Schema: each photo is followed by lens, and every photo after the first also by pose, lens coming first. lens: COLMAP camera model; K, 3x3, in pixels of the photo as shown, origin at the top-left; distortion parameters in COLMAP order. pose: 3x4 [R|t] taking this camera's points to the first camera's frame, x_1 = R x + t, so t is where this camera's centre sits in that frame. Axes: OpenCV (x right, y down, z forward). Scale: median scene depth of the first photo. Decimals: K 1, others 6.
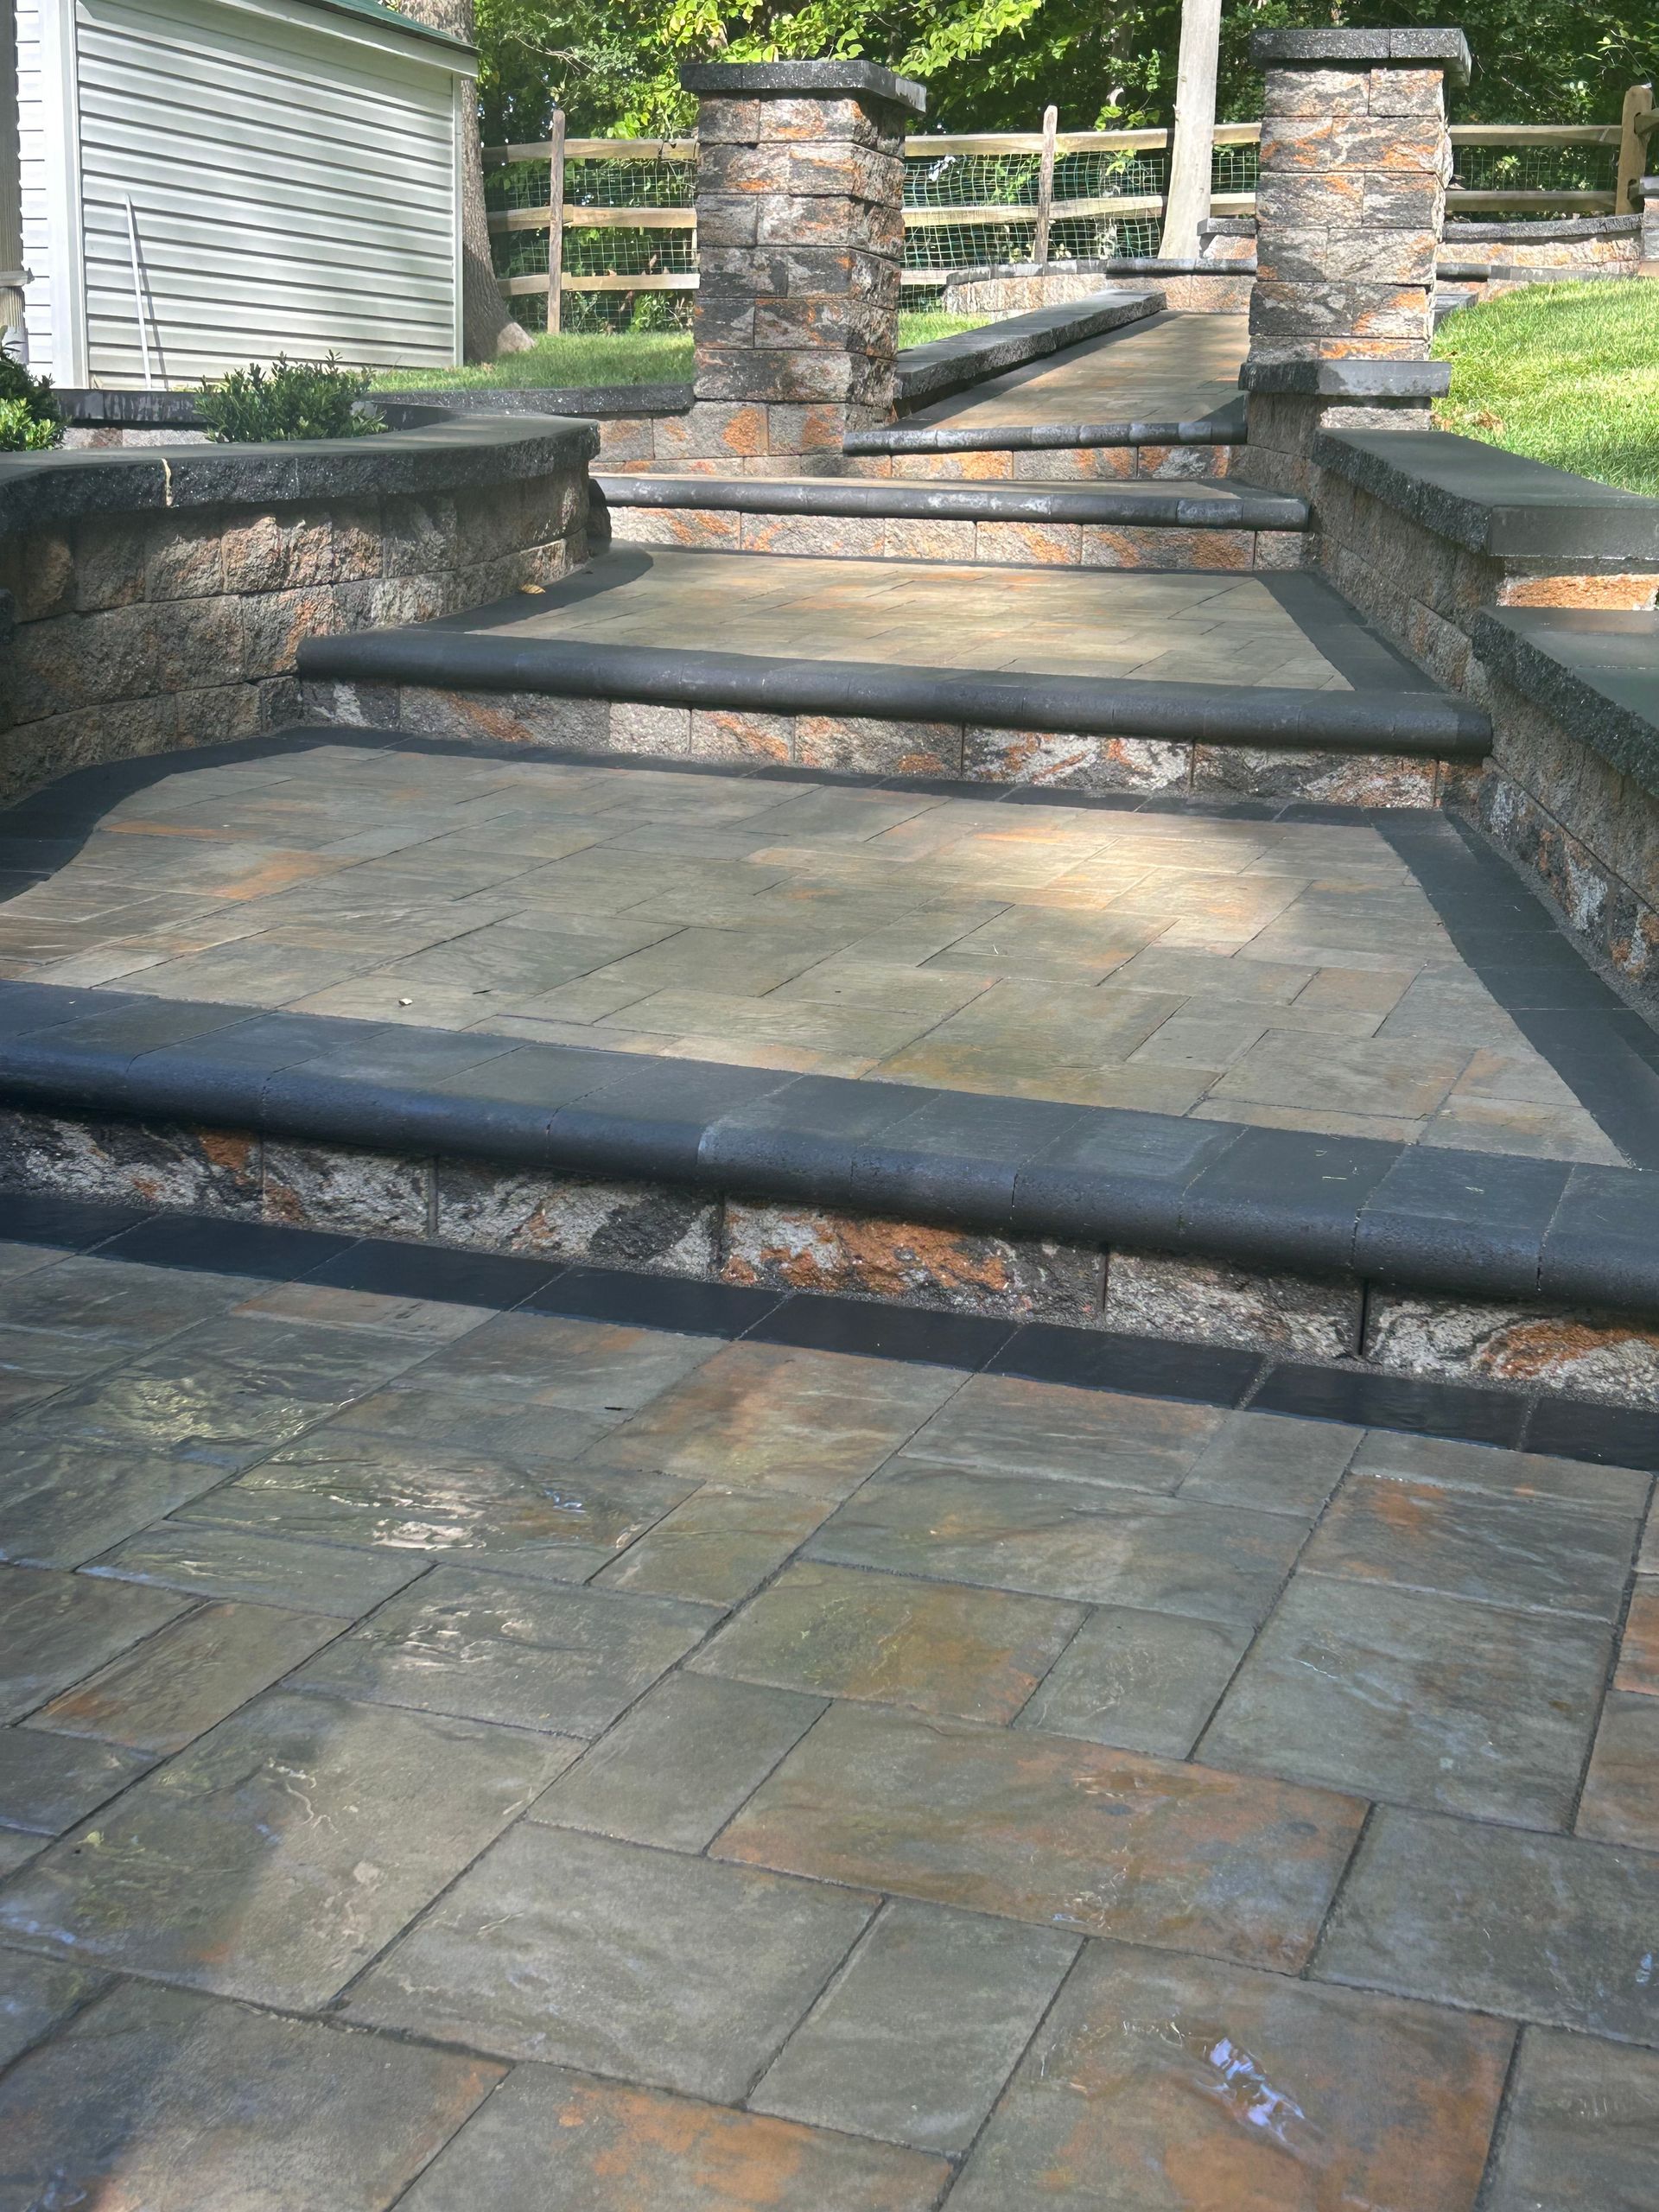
lens RADIAL K [[3029.9, 0, 848.2], [0, 3029.9, 1104.7], [0, 0, 1]] dist [0.196527, -0.713627]
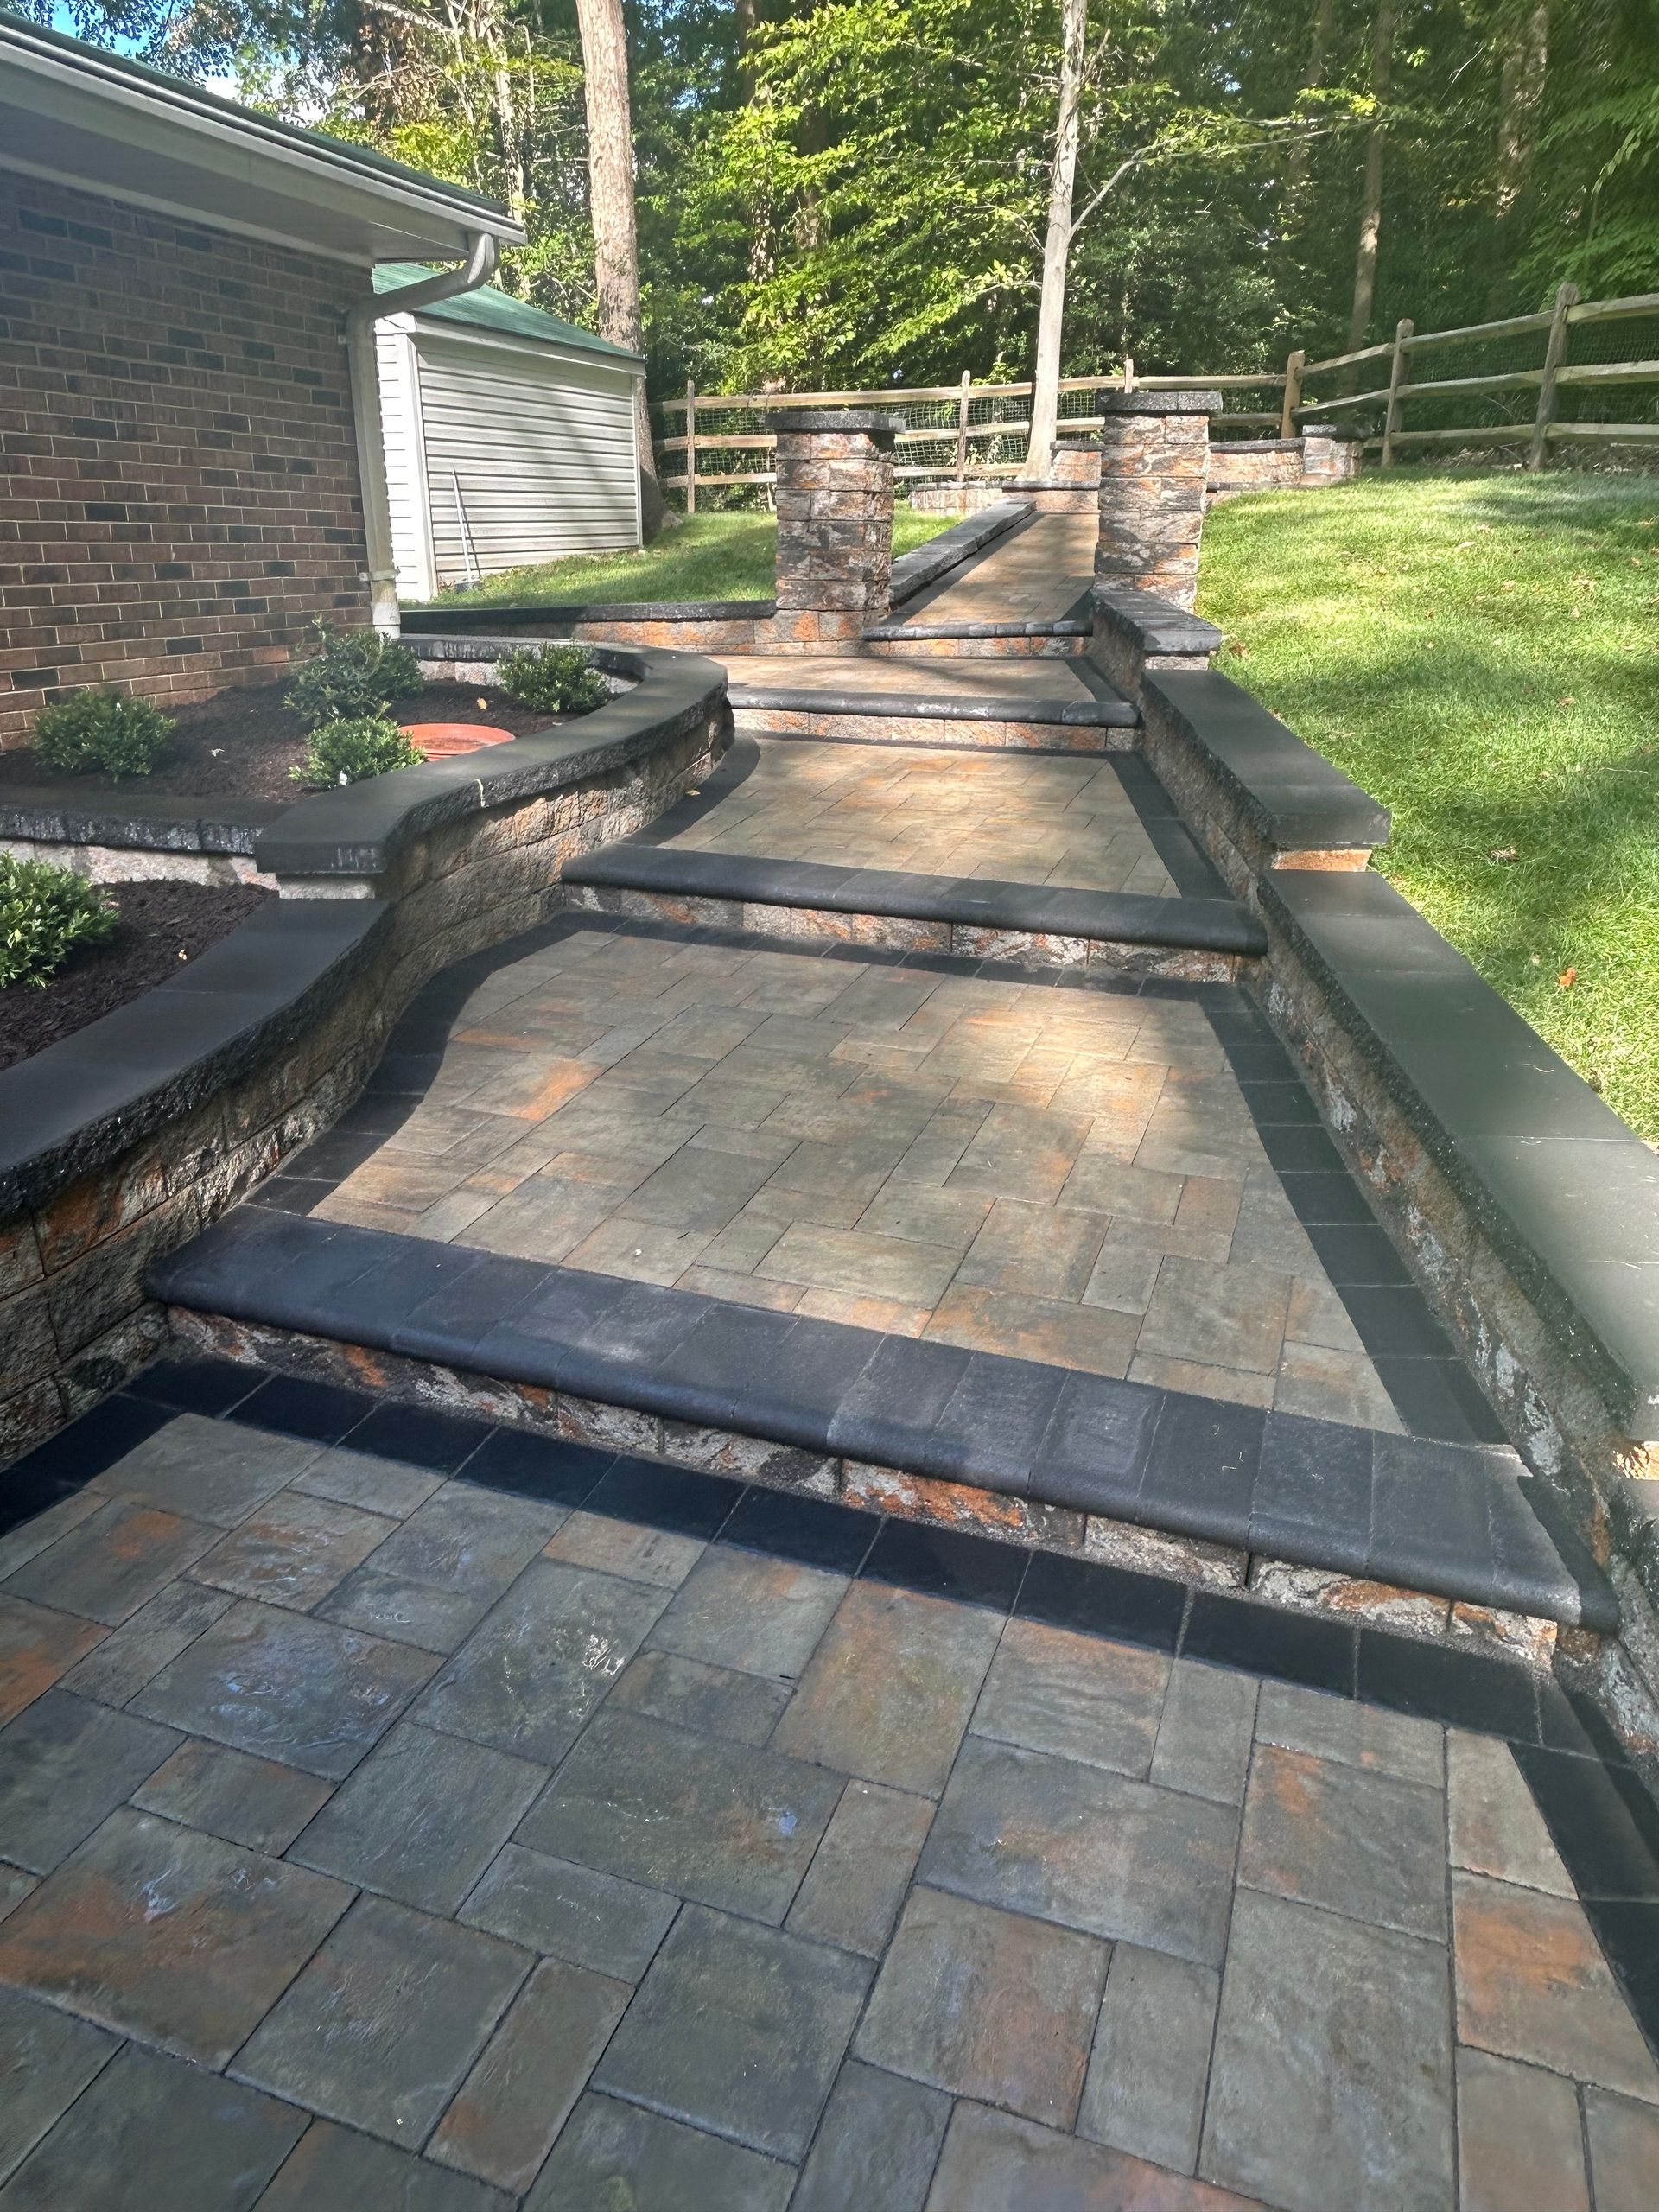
lens RADIAL K [[1572.6, 0, 829.5], [0, 1572.6, 1106.0], [0, 0, 1]] dist [0.018954, -0.030220]
pose [[0.999717, -0.016454, -0.017188, -0.016133], [0.018832, 0.988677, 0.148872, -0.146478], [0.014543, -0.149153, 0.988707, 0.106791]]
